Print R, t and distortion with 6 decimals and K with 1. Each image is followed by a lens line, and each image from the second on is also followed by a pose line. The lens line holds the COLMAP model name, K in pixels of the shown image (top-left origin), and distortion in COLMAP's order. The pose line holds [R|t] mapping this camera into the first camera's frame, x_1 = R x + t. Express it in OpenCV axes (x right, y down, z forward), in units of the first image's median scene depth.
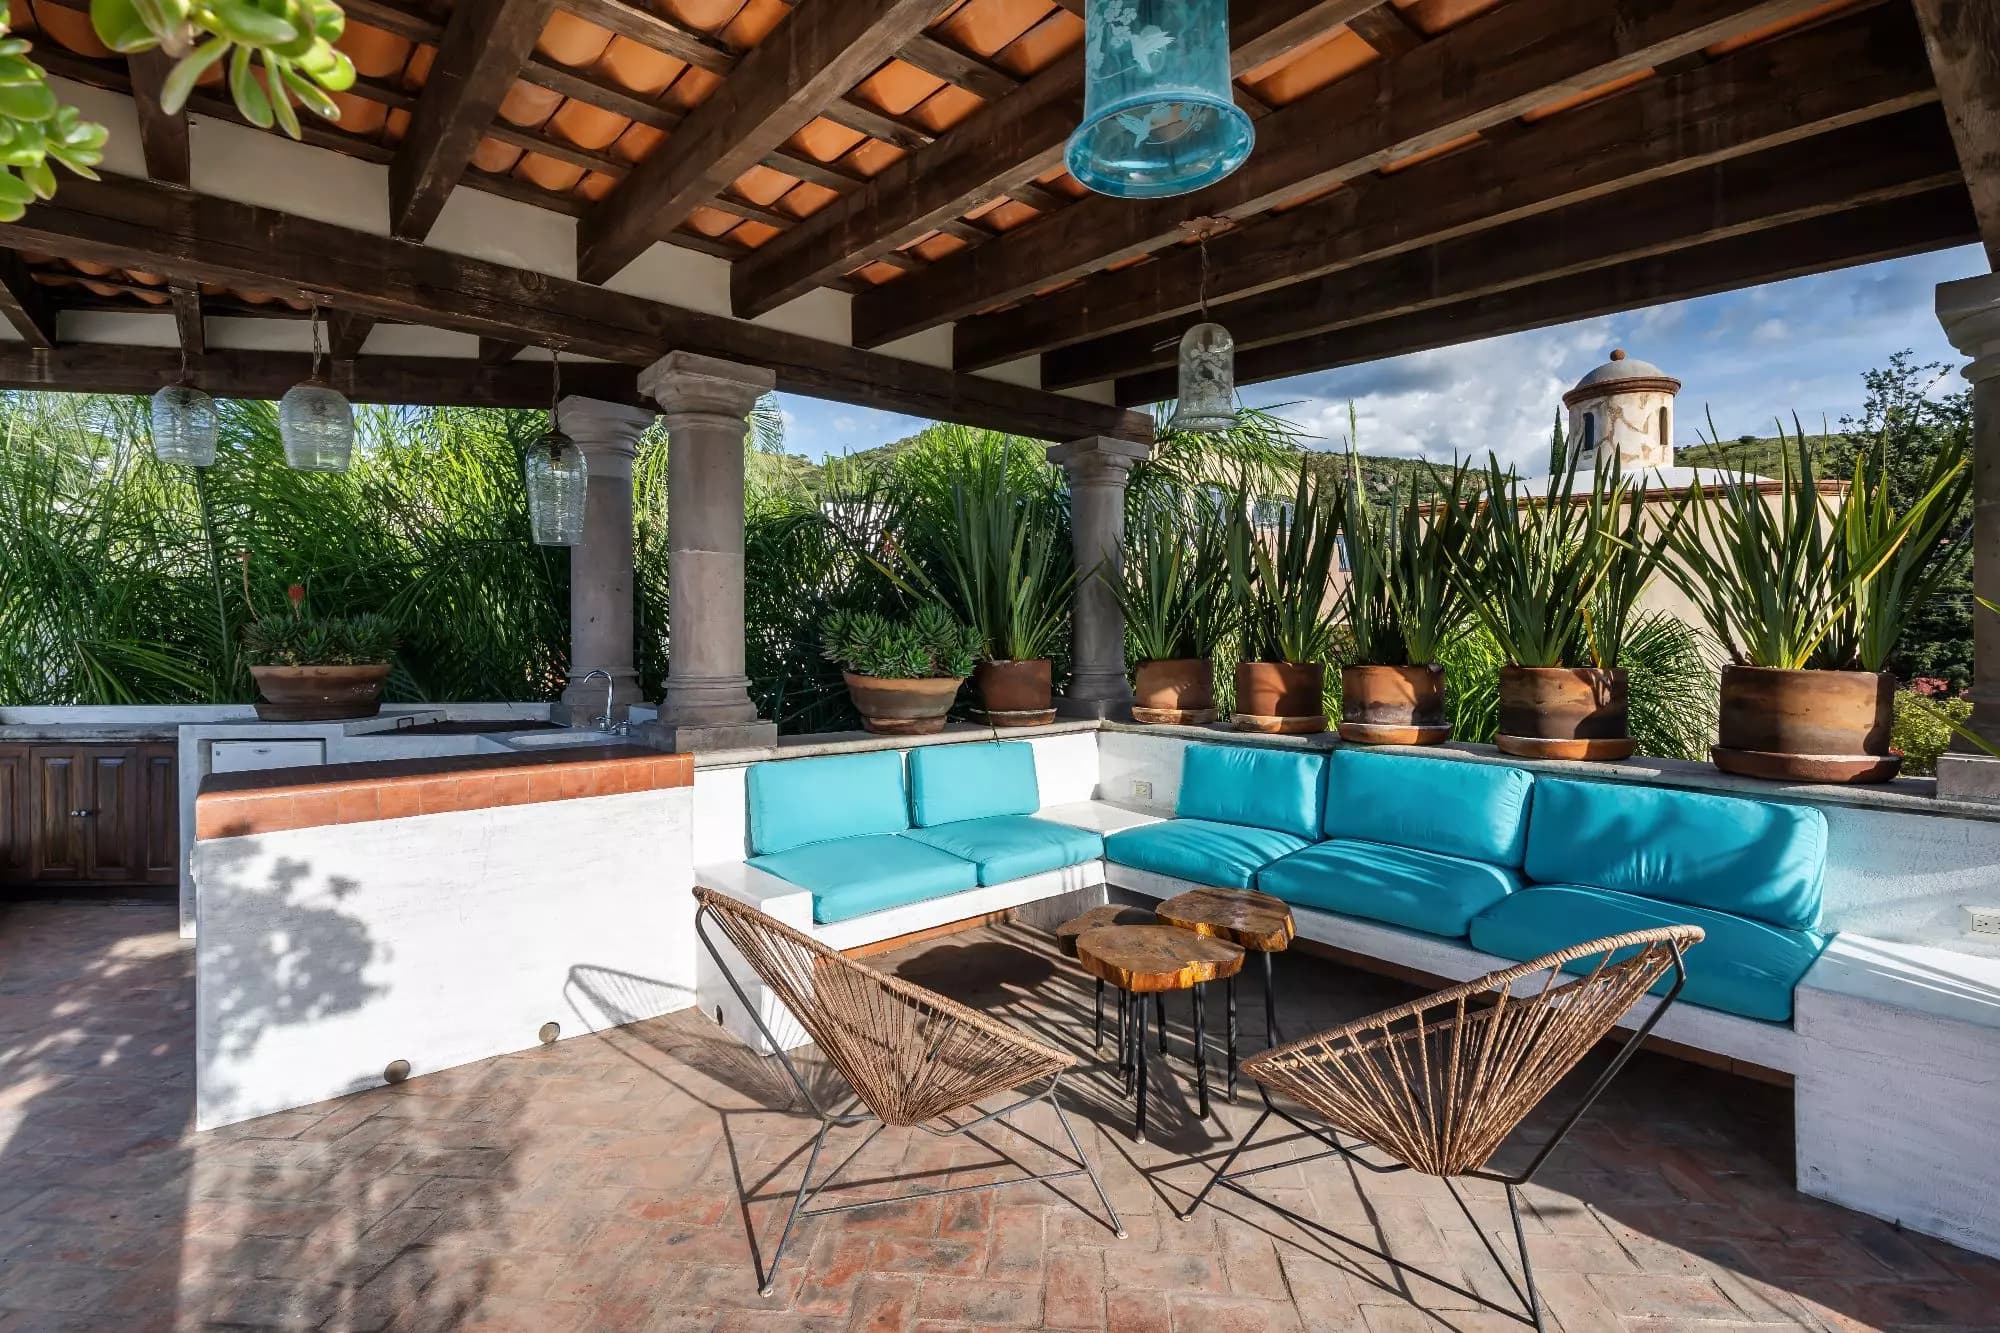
lens RADIAL K [[911.4, 0, 1002.3], [0, 911.4, 641.4], [0, 0, 1]] dist [0.002121, 0.000390]
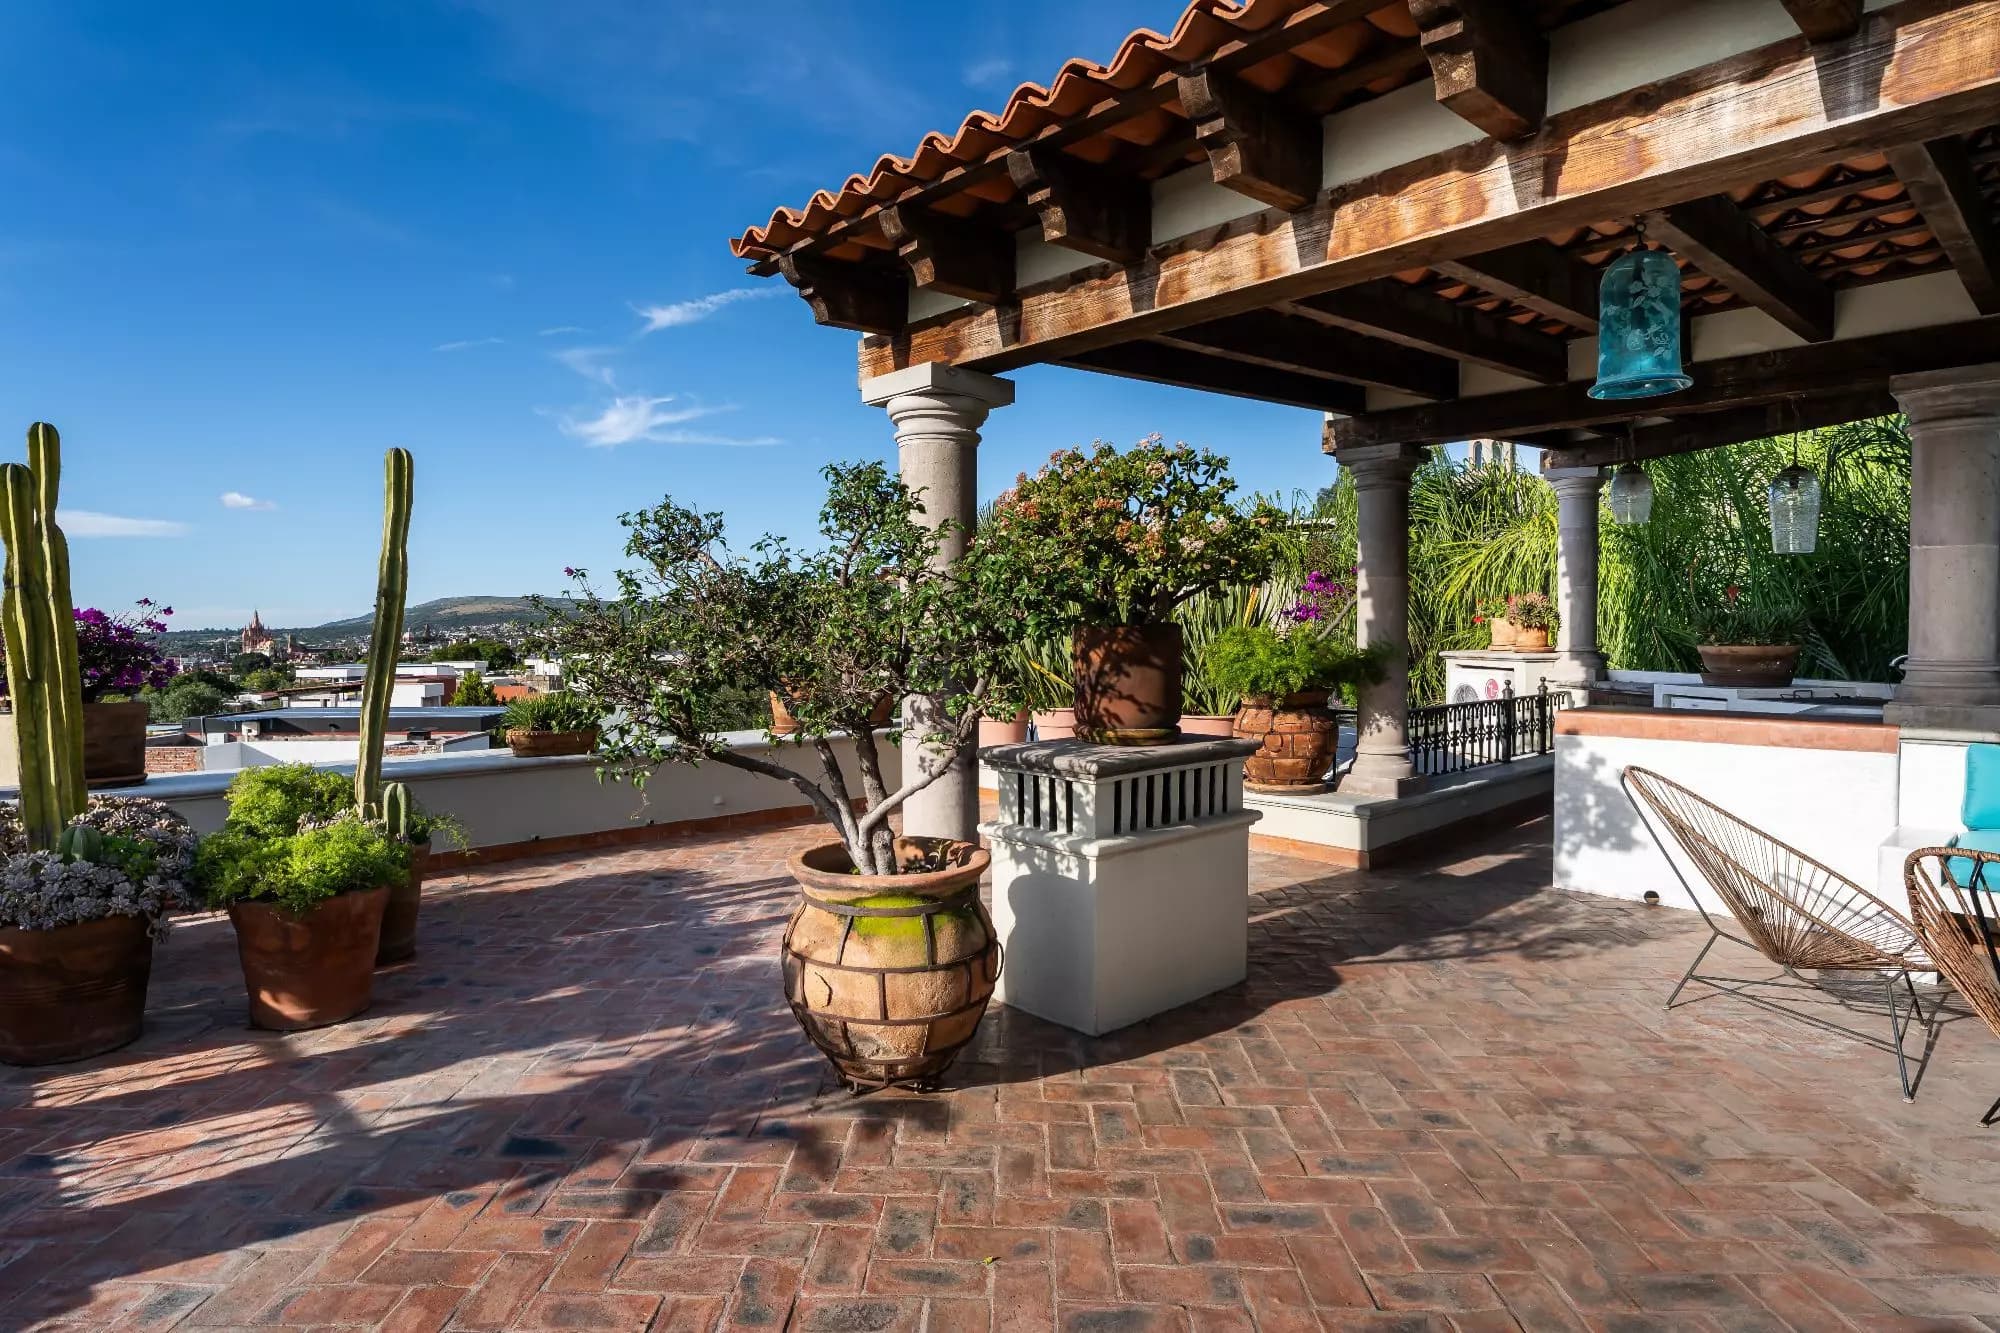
lens RADIAL K [[1040.0, 0, 998.5], [0, 1040.0, 648.8], [0, 0, 1]] dist [0.001925, -0.001707]
pose [[0.061687, 0.019581, -0.997903, 1.124942], [0.006333, 0.999780, 0.020009, -0.009930], [0.998075, -0.007554, 0.061550, -0.261876]]
